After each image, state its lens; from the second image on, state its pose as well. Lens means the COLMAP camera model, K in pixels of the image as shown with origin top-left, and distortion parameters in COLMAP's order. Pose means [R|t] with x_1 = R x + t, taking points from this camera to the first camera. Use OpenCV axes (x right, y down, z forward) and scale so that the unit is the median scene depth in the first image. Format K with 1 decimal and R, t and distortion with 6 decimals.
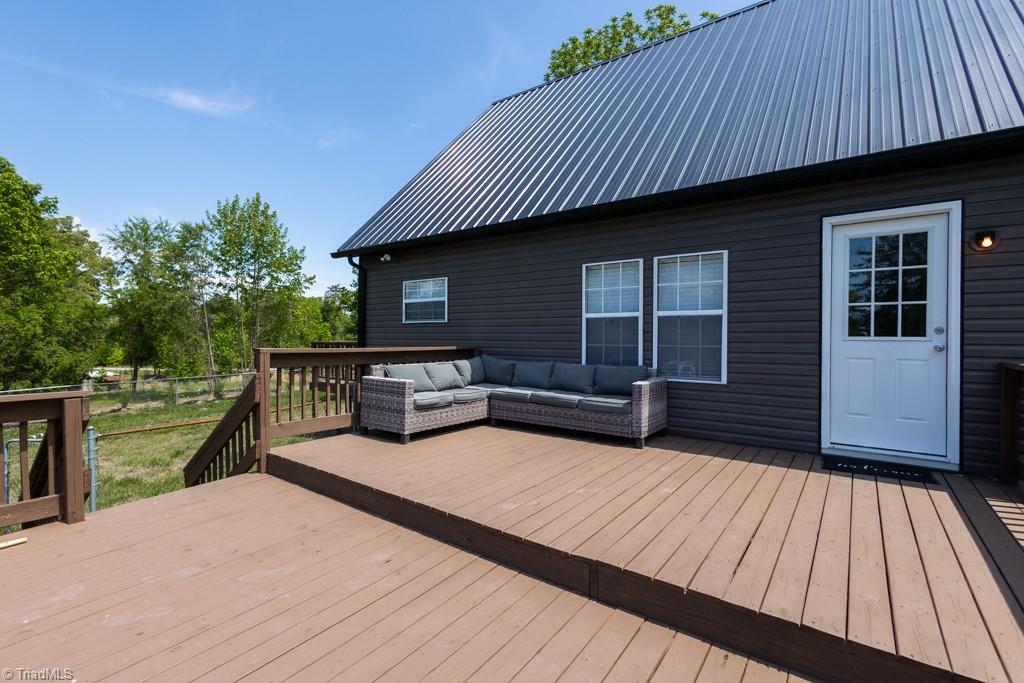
lens RADIAL K [[469.5, 0, 516.3], [0, 469.5, 339.7], [0, 0, 1]] dist [0.005250, -0.002429]
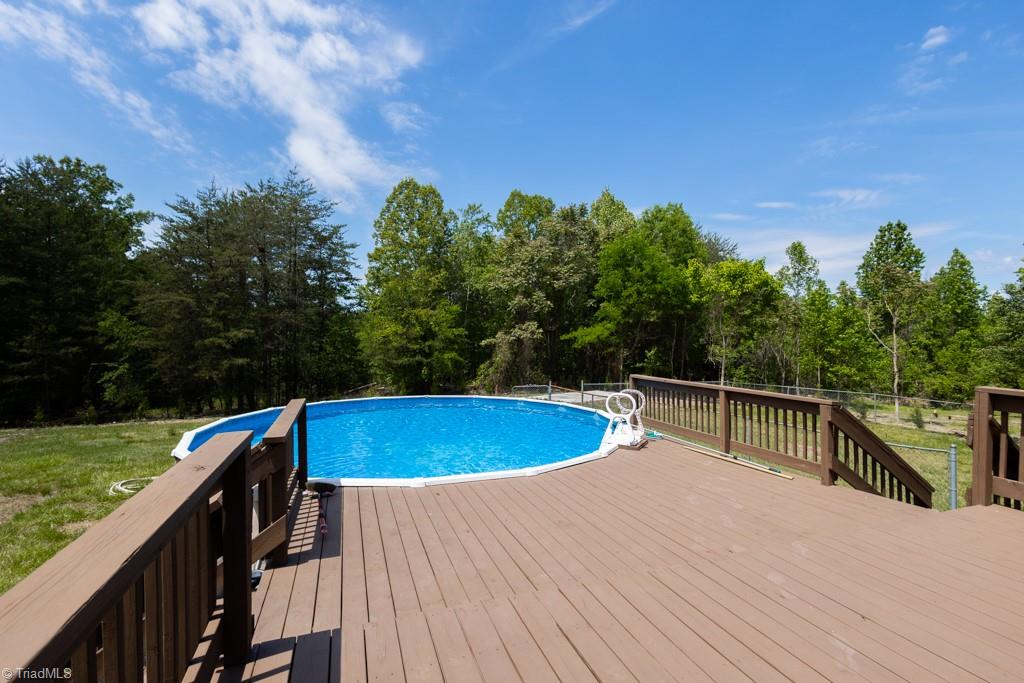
lens RADIAL K [[469.5, 0, 509.5], [0, 469.5, 344.2], [0, 0, 1]] dist [0.005250, -0.002429]
pose [[-0.569535, 0.003558, -0.821960, 1.223098], [-0.014182, 0.999799, 0.014155, -0.108794], [0.821845, 0.019719, -0.569370, 1.343100]]
